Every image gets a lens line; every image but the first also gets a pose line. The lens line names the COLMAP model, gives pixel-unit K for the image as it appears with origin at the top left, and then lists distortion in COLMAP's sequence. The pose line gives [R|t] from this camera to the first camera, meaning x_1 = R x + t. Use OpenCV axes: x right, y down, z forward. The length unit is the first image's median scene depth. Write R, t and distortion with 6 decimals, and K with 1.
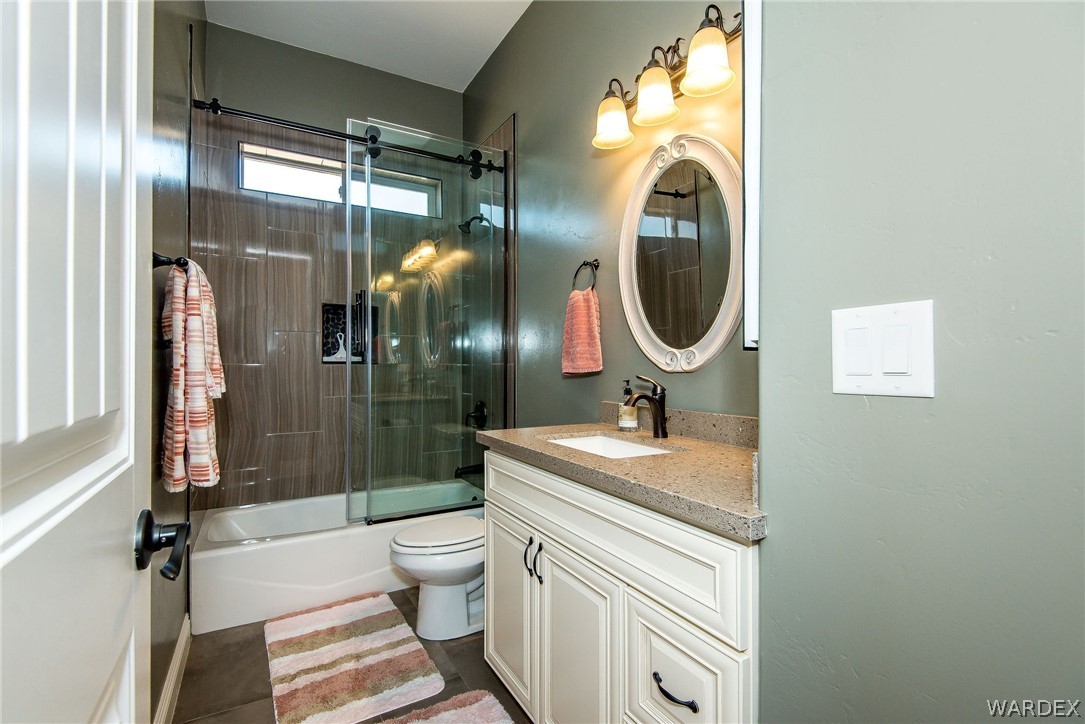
lens RADIAL K [[494.8, 0, 542.5], [0, 494.8, 362.0], [0, 0, 1]] dist [-0.000921, -0.000260]
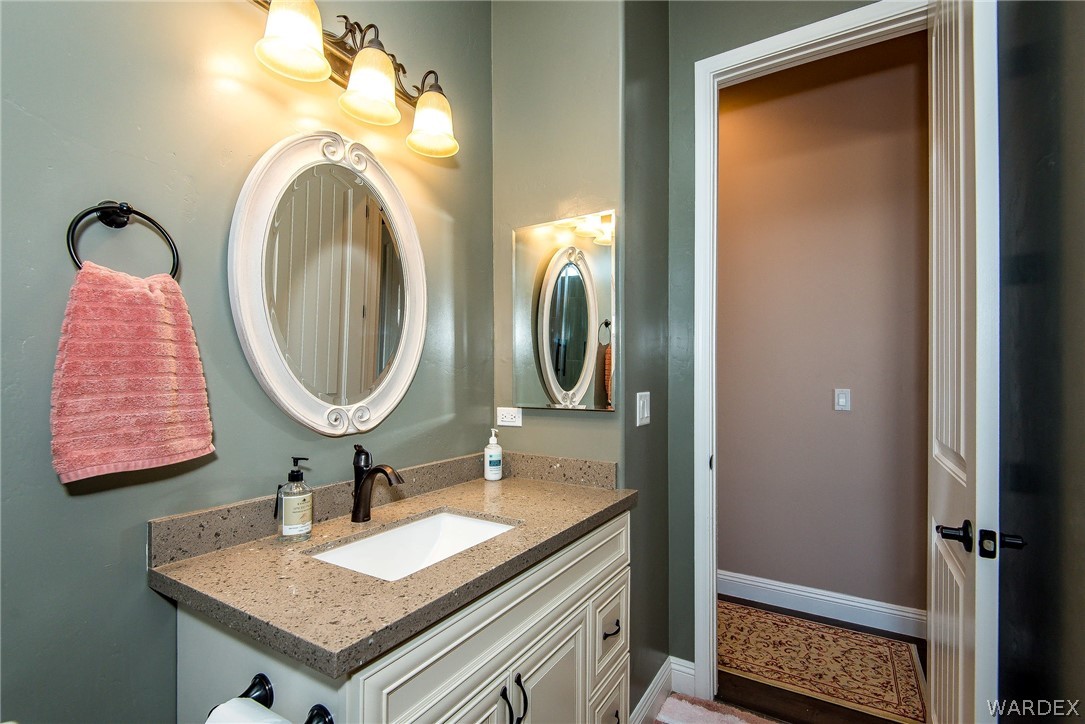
lens RADIAL K [[494.8, 0, 542.5], [0, 494.8, 362.0], [0, 0, 1]] dist [-0.000921, -0.000260]
pose [[-0.480984, 0.023723, 0.876408, -0.578163], [-0.011793, 0.999368, -0.033523, -0.072318], [-0.876650, -0.026459, -0.480401, 1.115777]]
